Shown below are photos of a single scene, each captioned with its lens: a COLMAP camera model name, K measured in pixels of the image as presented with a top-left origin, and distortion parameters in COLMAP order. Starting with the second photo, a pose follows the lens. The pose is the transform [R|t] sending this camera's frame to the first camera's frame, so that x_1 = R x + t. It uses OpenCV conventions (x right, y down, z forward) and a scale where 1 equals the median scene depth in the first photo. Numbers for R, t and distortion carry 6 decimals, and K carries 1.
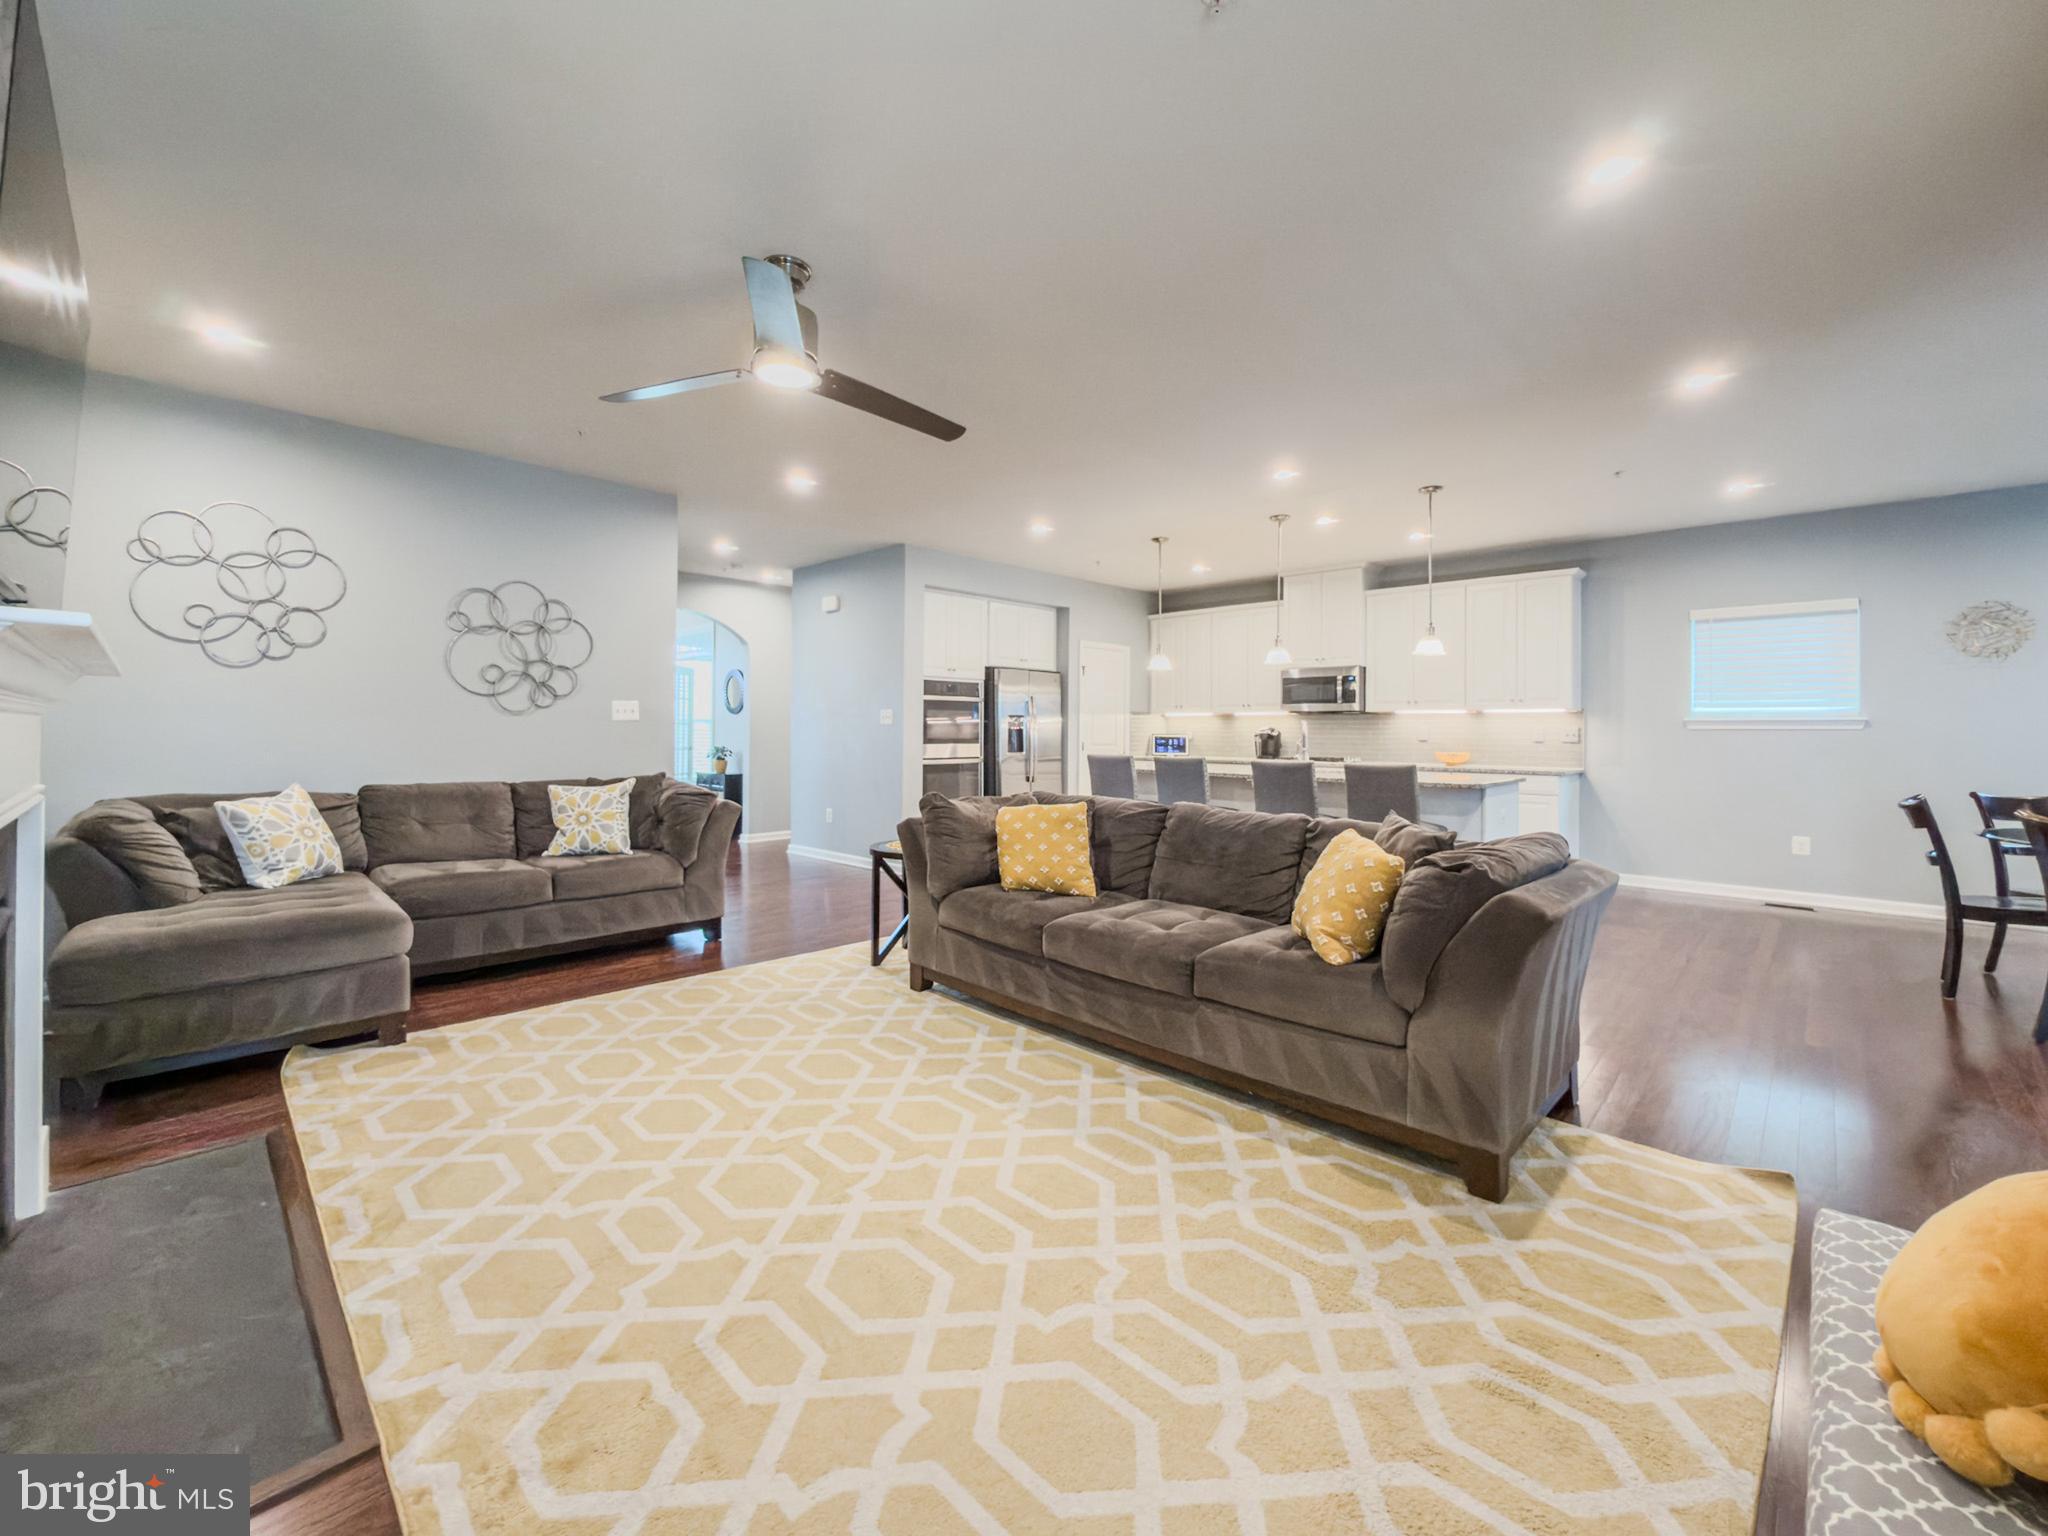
lens RADIAL K [[829.3, 0, 1009.0], [0, 829.3, 749.8], [0, 0, 1]] dist [-0.006352, 0.003160]
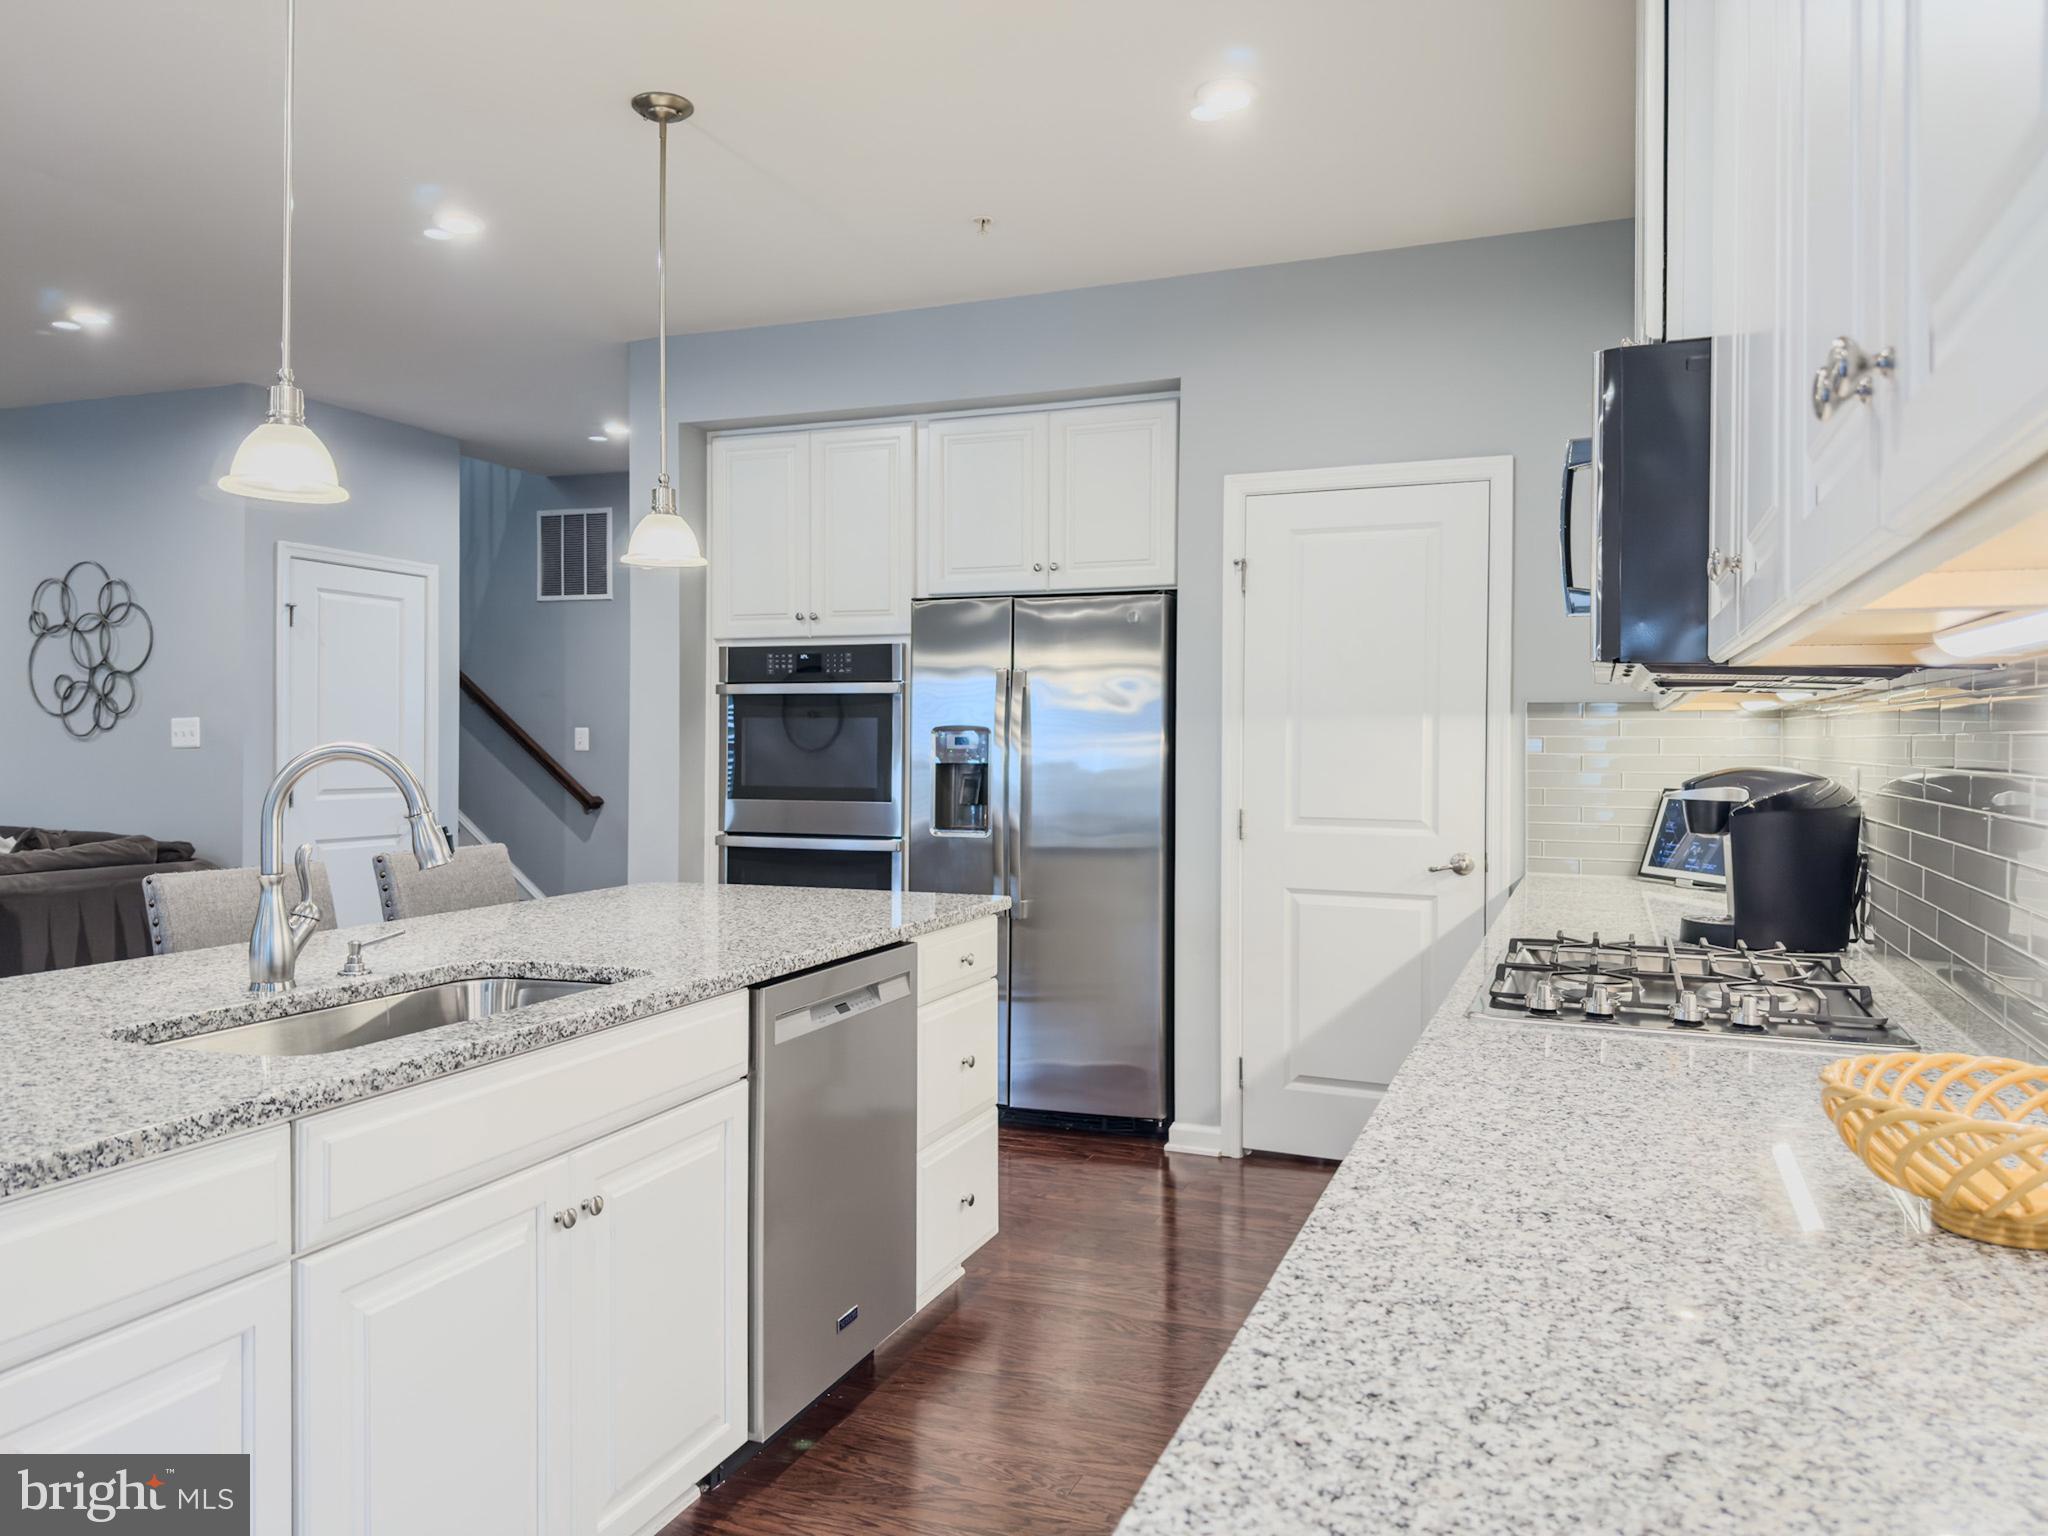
lens RADIAL K [[1454.9, 0, 1028.8], [0, 1454.9, 757.1], [0, 0, 1]] dist [0.052692, -0.063312]
pose [[0.400862, 0.003379, -0.916132, 0.609225], [-0.027305, 0.999593, -0.008260, -0.024890], [0.915731, 0.028326, 0.400791, 0.792556]]
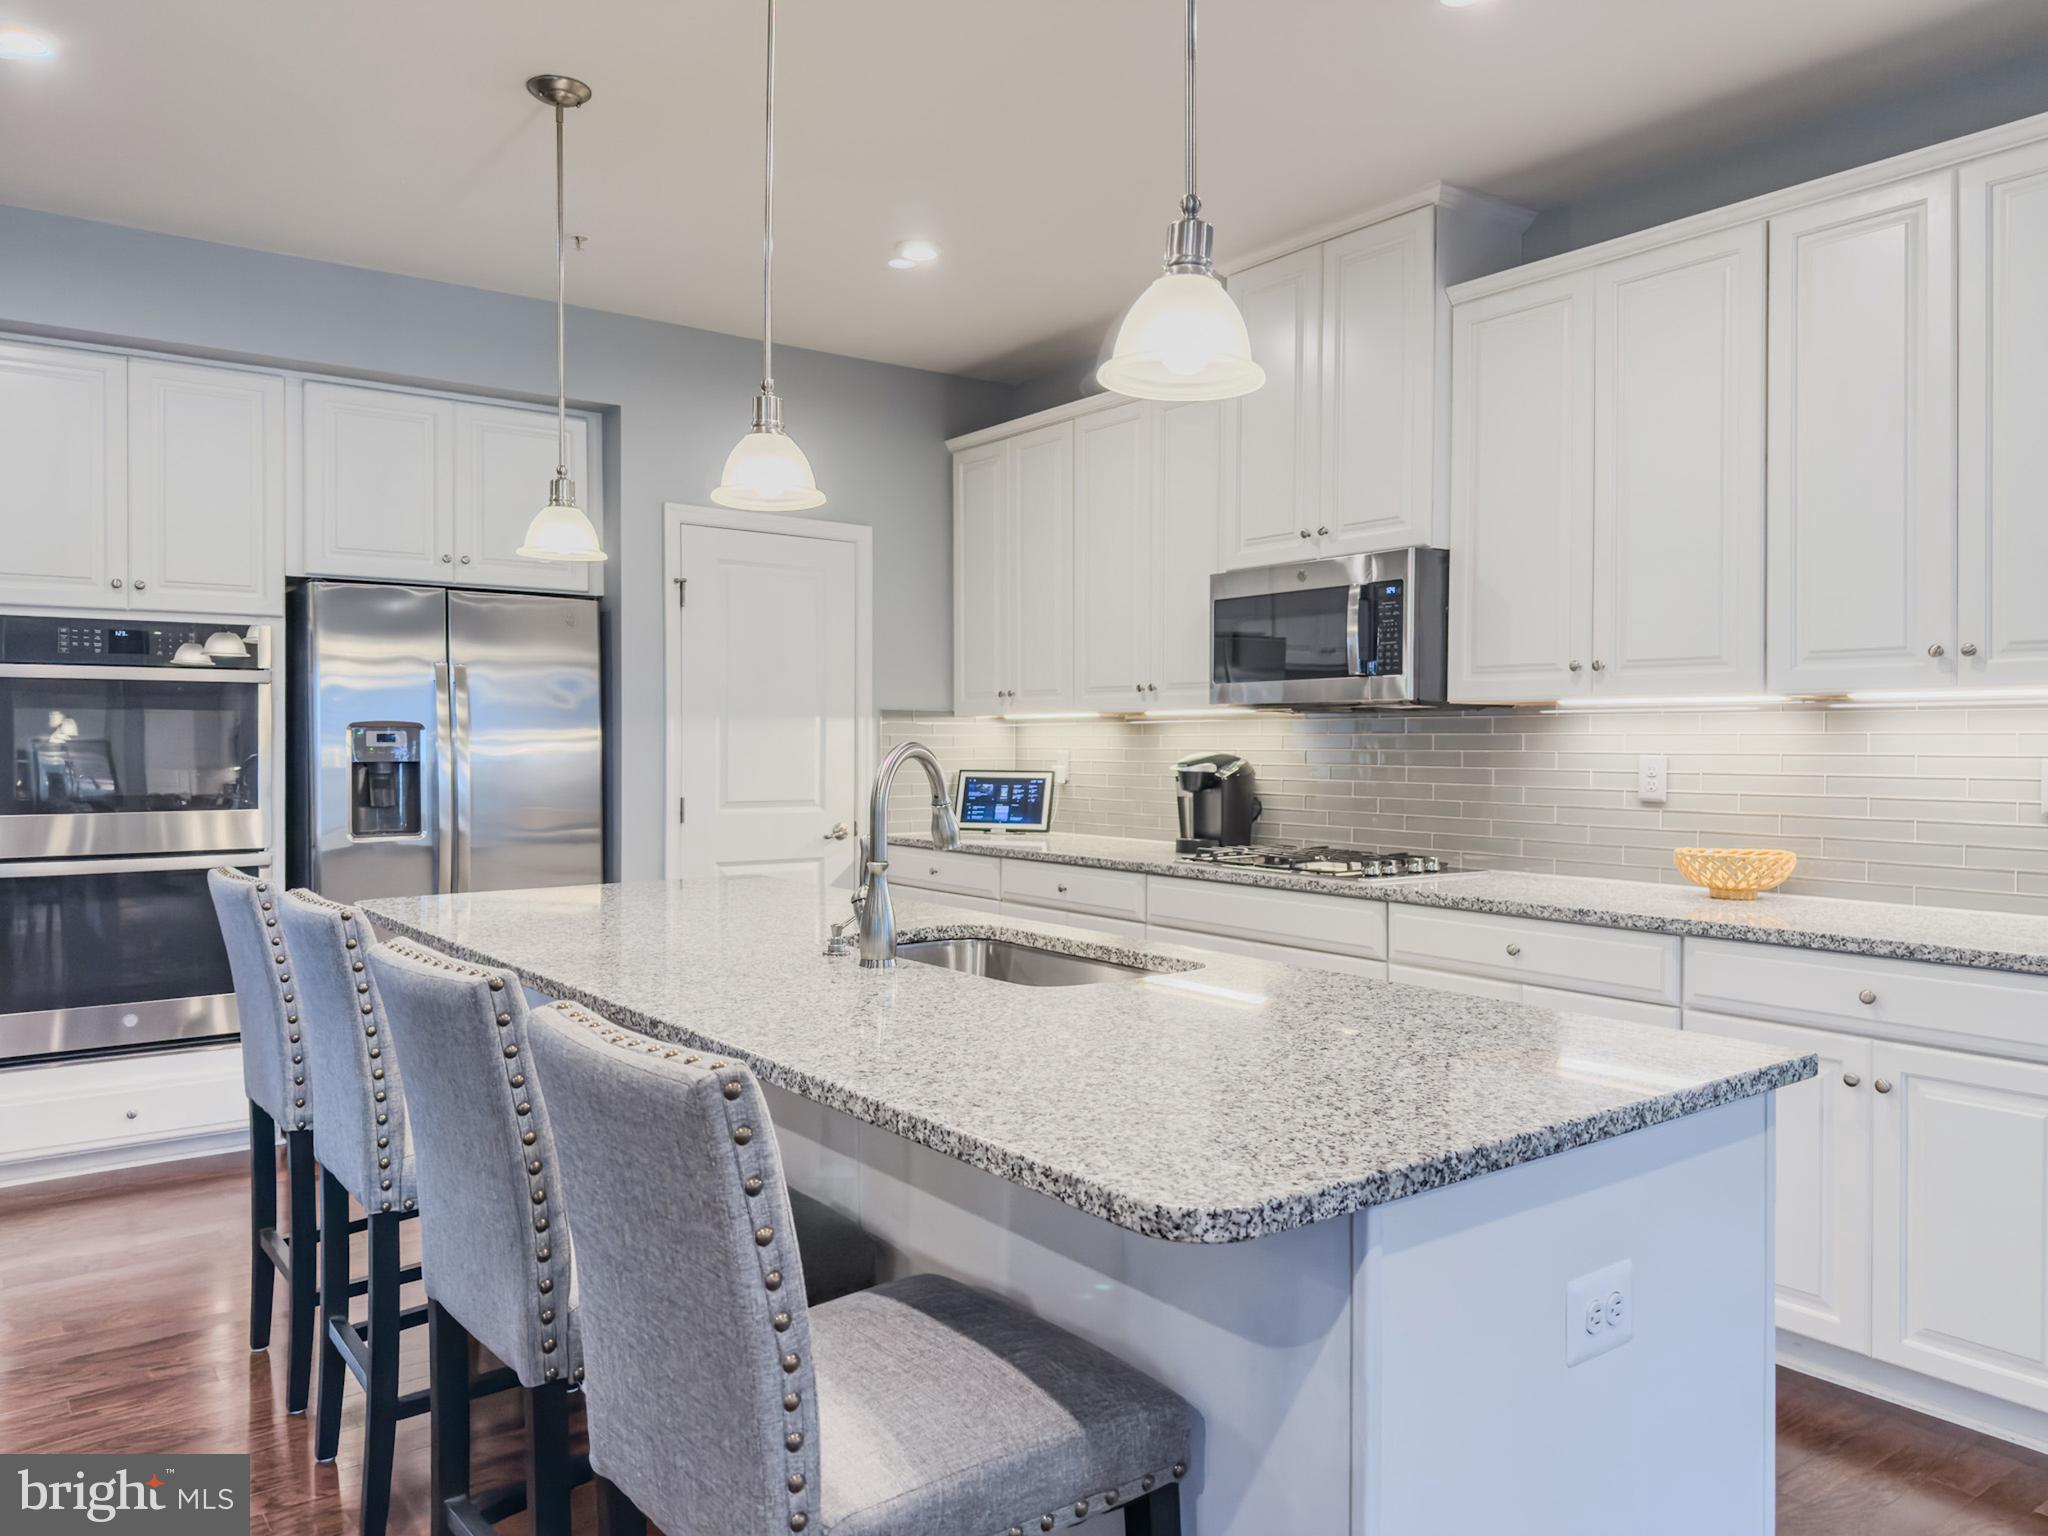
lens RADIAL K [[1454.9, 0, 1013.8], [0, 1454.9, 782.4], [0, 0, 1]] dist [0.052692, -0.063312]
pose [[0.988926, -0.000956, -0.148406, 0.352646], [0.001584, 0.999990, 0.004111, -0.020064], [0.148401, -0.004301, 0.988918, 0.461545]]
